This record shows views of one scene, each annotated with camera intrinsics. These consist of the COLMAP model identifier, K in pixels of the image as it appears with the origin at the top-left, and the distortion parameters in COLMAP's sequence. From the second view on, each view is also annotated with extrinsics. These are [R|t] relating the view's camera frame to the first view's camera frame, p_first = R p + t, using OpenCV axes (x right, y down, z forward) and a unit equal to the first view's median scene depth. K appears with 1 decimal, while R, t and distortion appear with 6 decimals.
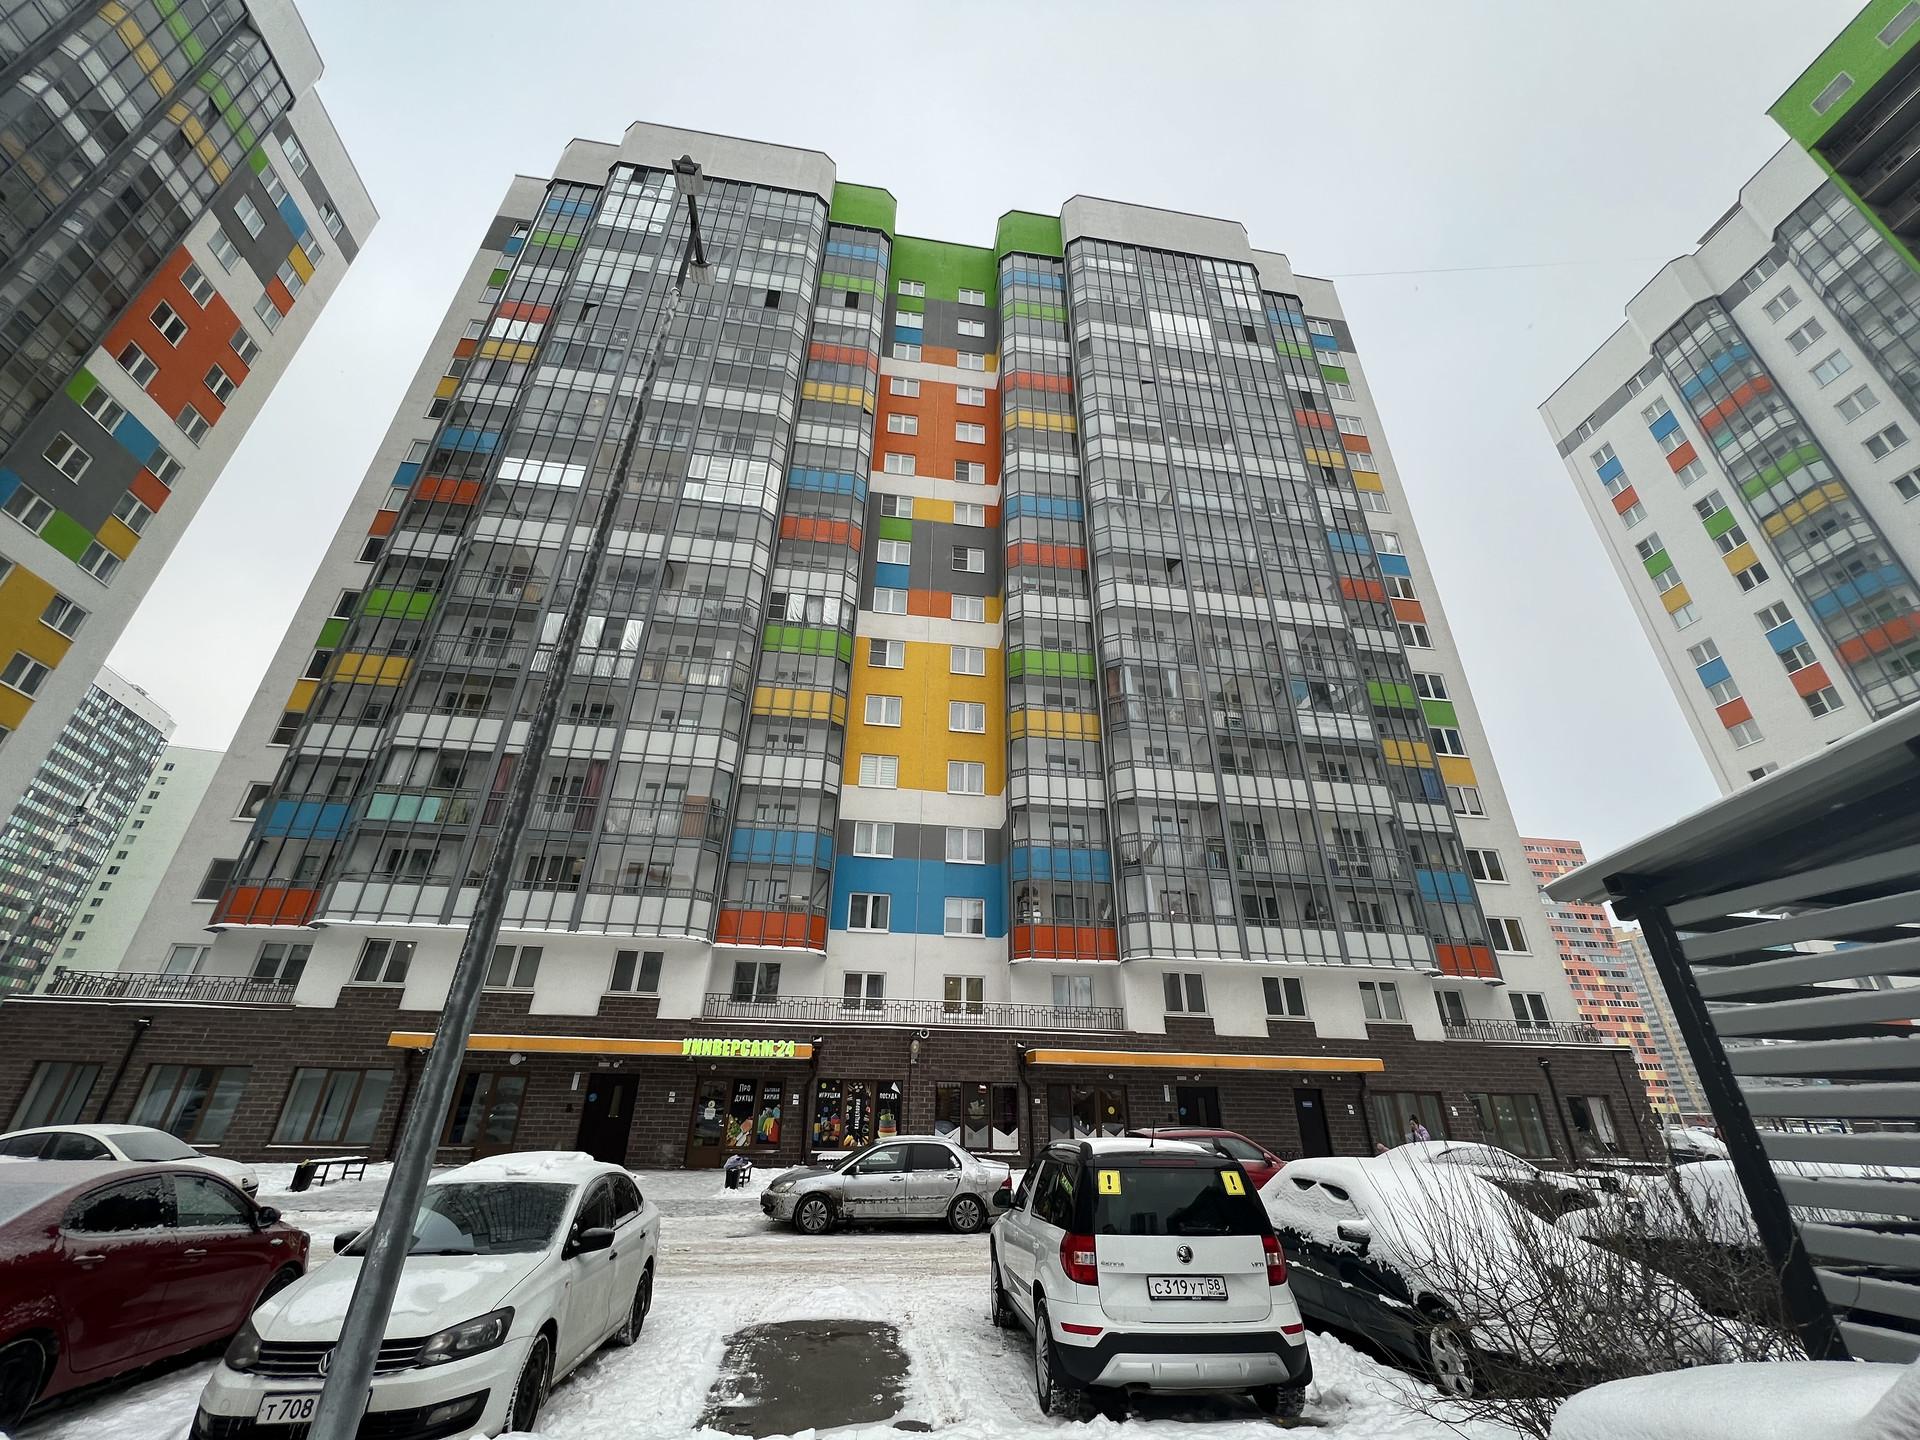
lens RADIAL K [[769.2, 0, 962.7], [0, 769.2, 714.2], [0, 0, 1]] dist [-0.001802, 0.000153]
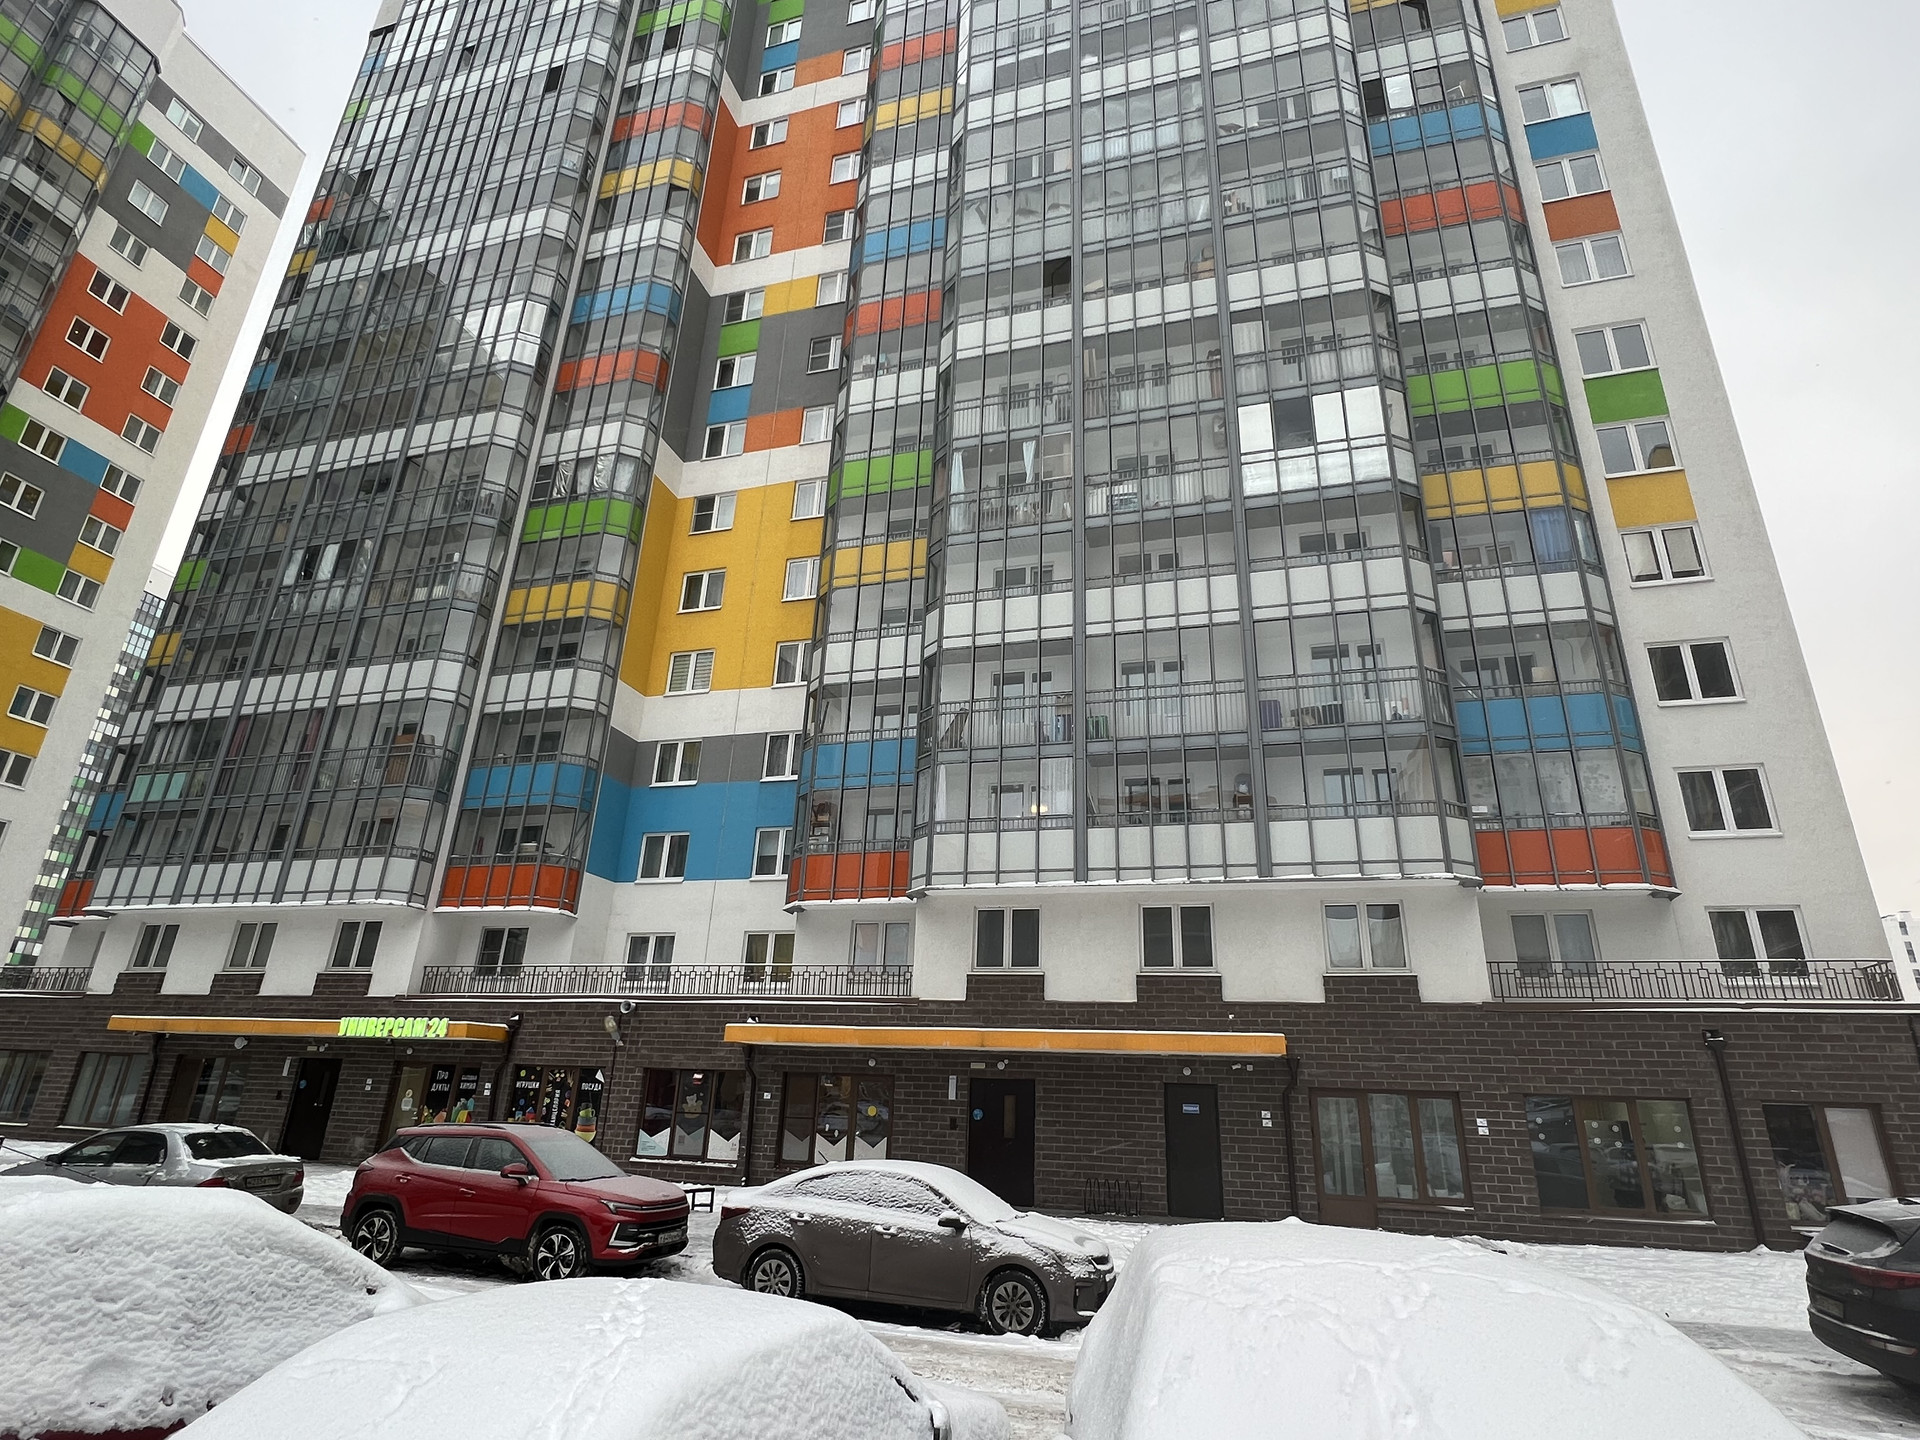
lens RADIAL K [[1012.9, 0, 976.3], [0, 1012.9, 717.2], [0, 0, 1]] dist [-0.000361, 0.000863]
pose [[0.906330, -0.136260, -0.399998, 0.600792], [0.174364, 0.982835, 0.060277, 0.120737], [0.384918, -0.124377, 0.914532, 0.231583]]
